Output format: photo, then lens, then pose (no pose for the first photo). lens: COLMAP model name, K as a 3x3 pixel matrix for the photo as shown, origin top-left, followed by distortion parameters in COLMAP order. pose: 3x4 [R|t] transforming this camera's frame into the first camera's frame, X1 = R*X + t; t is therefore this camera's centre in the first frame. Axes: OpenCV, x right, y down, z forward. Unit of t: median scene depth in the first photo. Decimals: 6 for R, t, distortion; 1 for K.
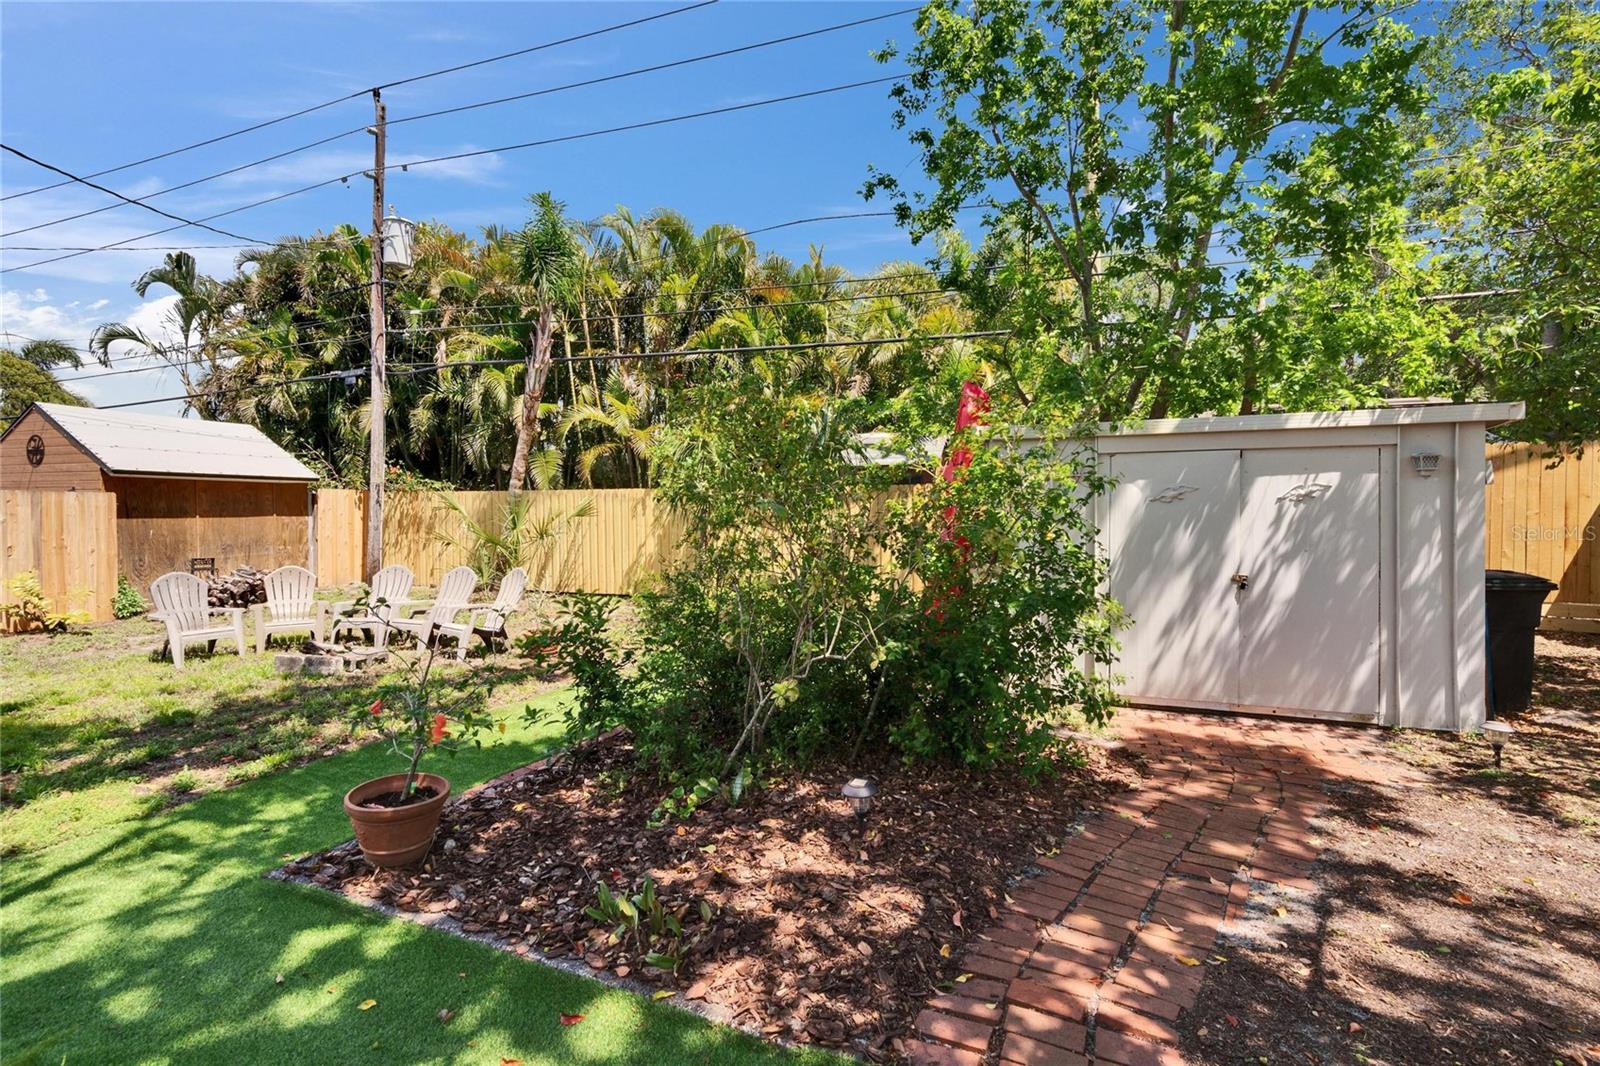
lens RADIAL K [[713.1, 0, 787.4], [0, 713.1, 516.5], [0, 0, 1]] dist [-0.003171, 0.000259]
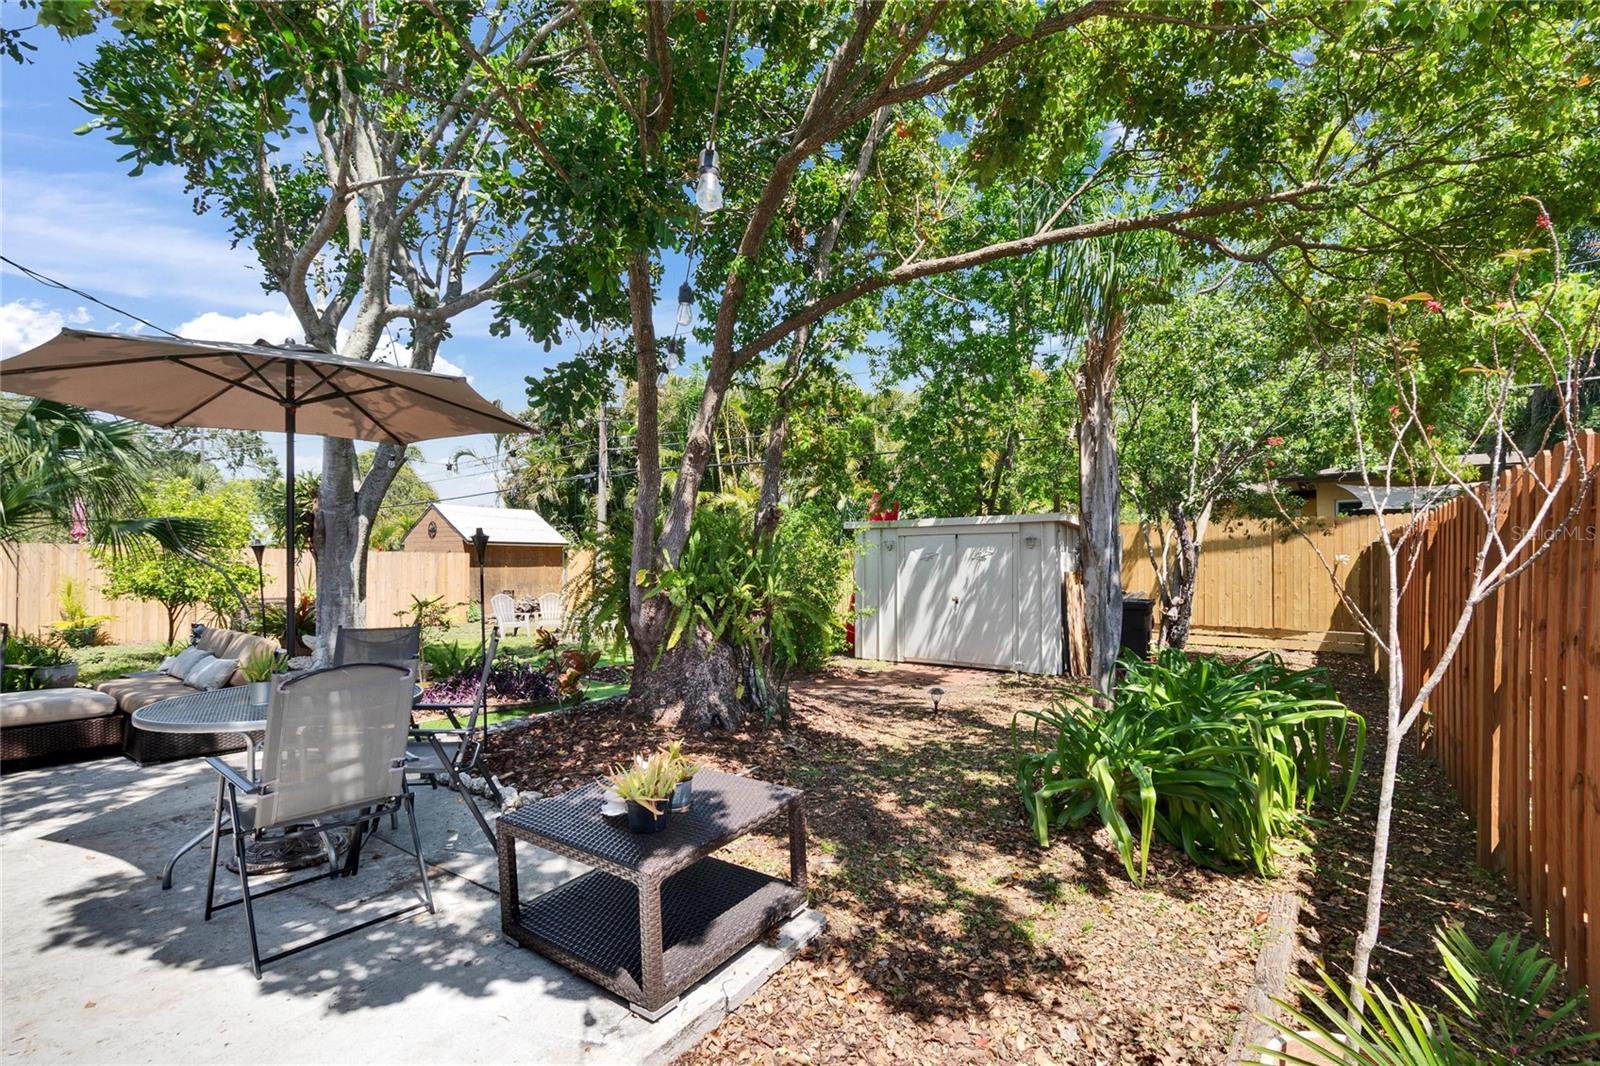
lens RADIAL K [[741.7, 0, 800.0], [0, 741.7, 533.0], [0, 0, 1]] dist [0.001309, 0.000858]
pose [[0.954973, -0.009581, -0.296539, 0.313877], [-0.005143, 0.998794, -0.048832, 0.002288], [0.296650, 0.048158, 0.953771, -0.412496]]
